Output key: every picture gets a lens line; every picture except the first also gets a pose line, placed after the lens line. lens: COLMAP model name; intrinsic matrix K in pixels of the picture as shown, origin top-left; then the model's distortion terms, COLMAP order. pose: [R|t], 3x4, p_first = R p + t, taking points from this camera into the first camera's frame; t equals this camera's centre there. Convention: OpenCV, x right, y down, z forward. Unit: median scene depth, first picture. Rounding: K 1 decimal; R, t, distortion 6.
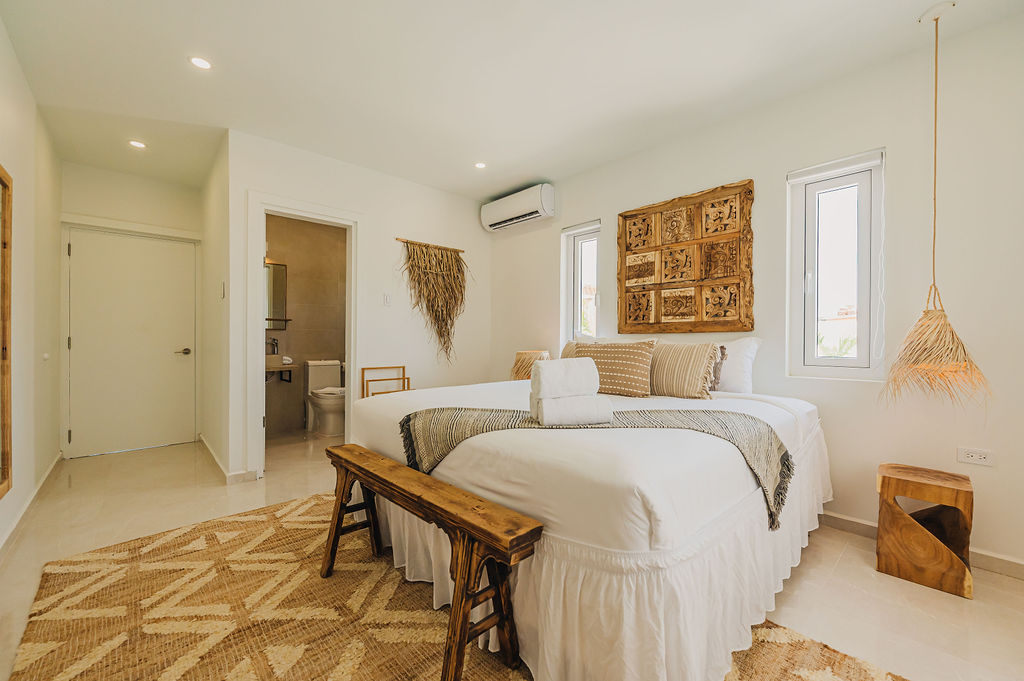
lens RADIAL K [[406.0, 0, 512.0], [0, 406.0, 340.5], [0, 0, 1]] dist [-0.000712, -0.000344]
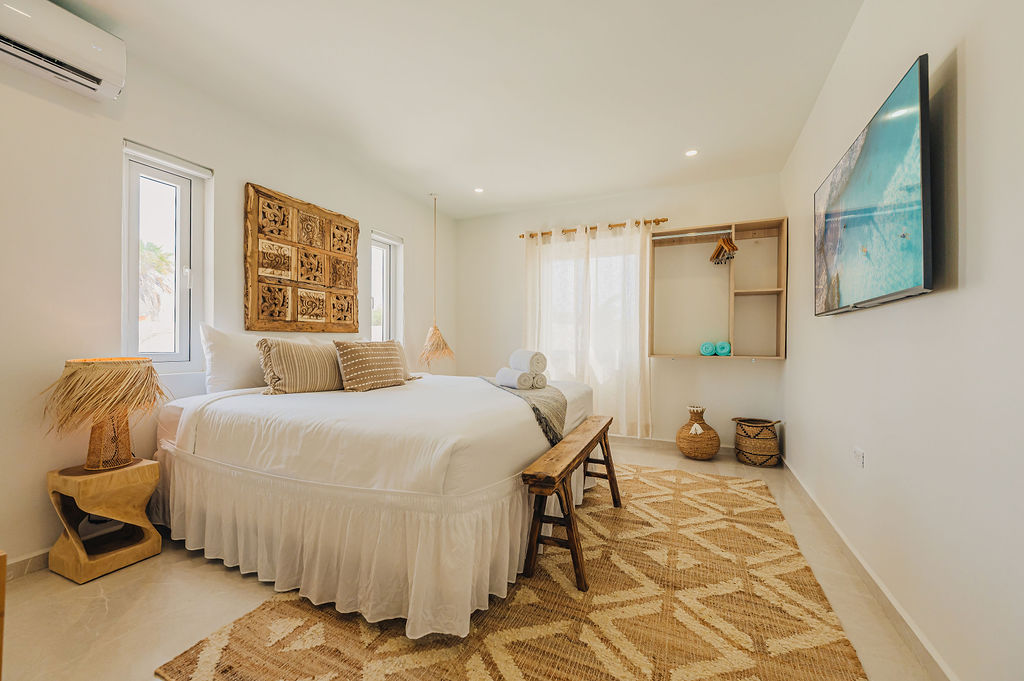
lens RADIAL K [[406.0, 0, 512.0], [0, 406.0, 340.5], [0, 0, 1]] dist [-0.000712, -0.000344]
pose [[-0.389590, -0.001505, 0.920987, -0.757886], [-0.004076, 0.999992, -0.000090, 0.001202], [-0.920979, -0.003789, -0.389593, 0.917091]]
